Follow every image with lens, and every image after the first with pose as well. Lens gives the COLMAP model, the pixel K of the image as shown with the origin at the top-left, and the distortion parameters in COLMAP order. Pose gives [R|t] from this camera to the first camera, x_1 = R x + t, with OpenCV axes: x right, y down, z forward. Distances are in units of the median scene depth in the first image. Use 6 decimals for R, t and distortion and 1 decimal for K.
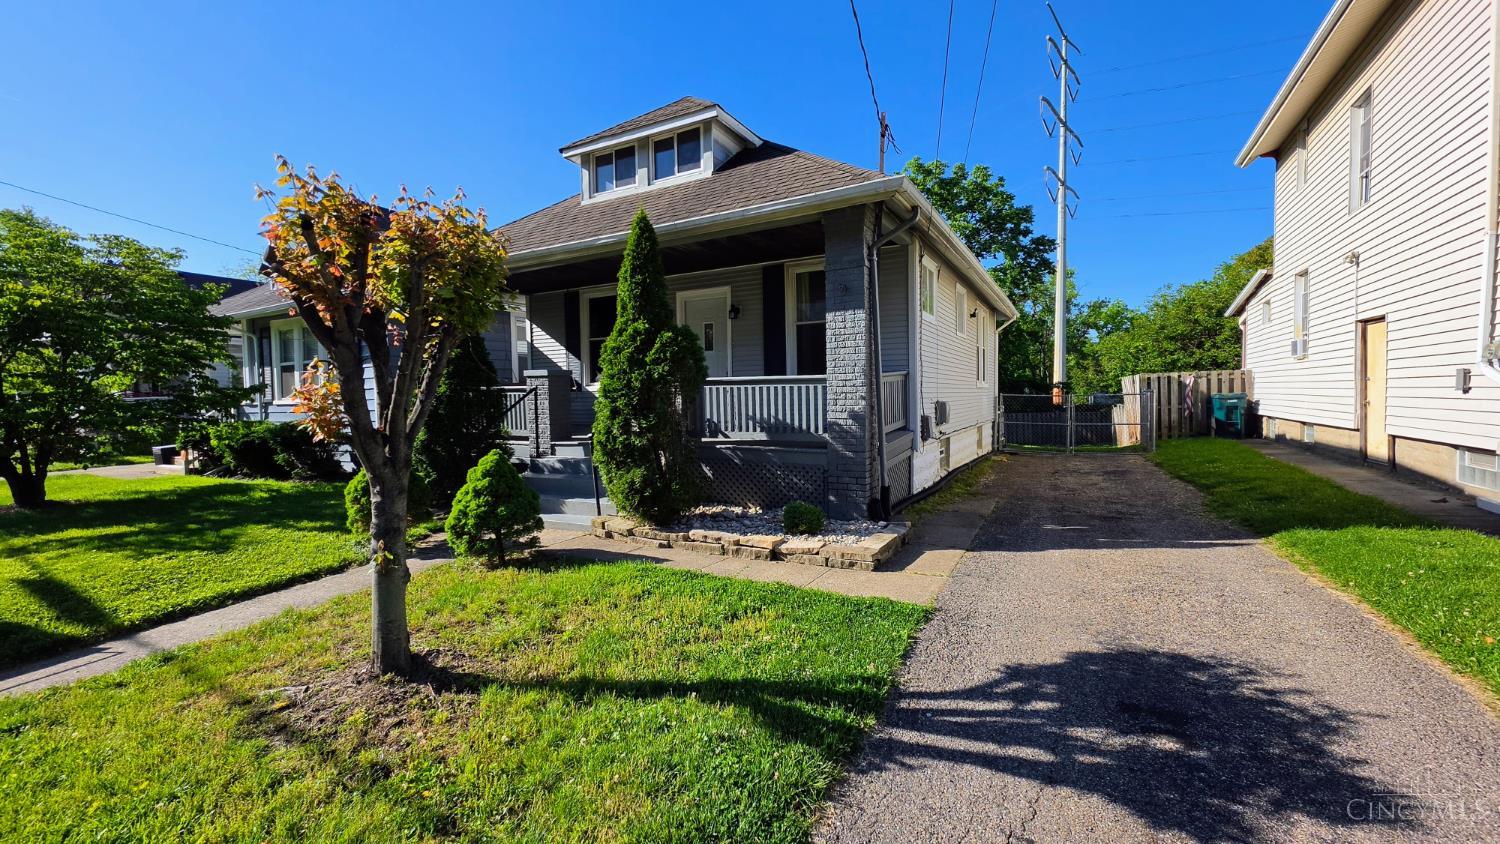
lens RADIAL K [[598.6, 0, 749.3], [0, 598.6, 414.1], [0, 0, 1]] dist [-0.003766, 0.001068]
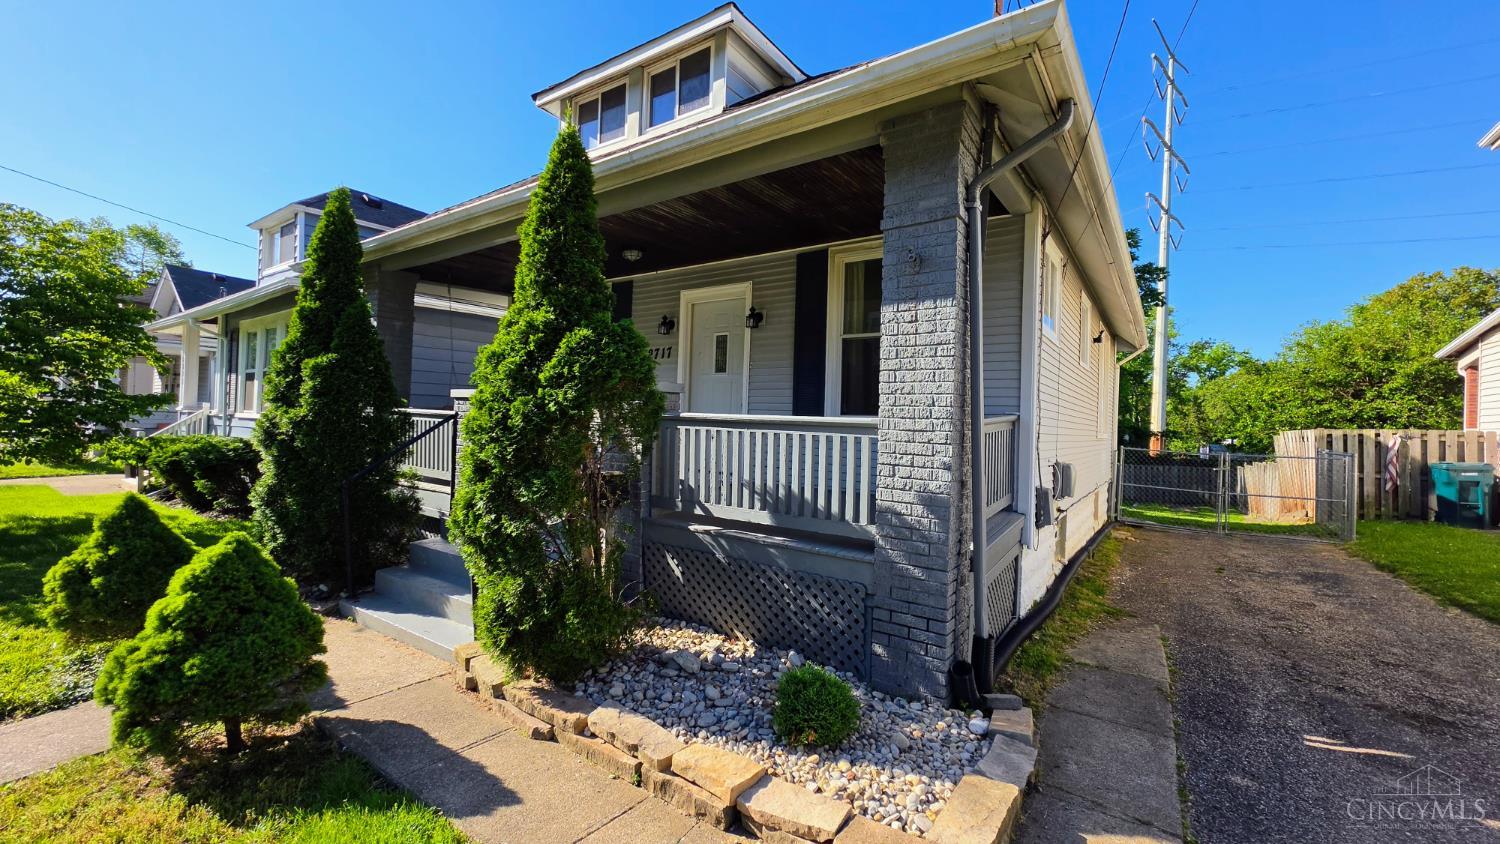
lens RADIAL K [[598.6, 0, 749.3], [0, 598.6, 414.1], [0, 0, 1]] dist [-0.003766, 0.001068]
pose [[0.992837, 0.046018, -0.110261, 0.063388], [-0.051267, 0.997659, -0.045253, -0.034168], [0.107921, 0.050582, 0.992872, 0.390077]]
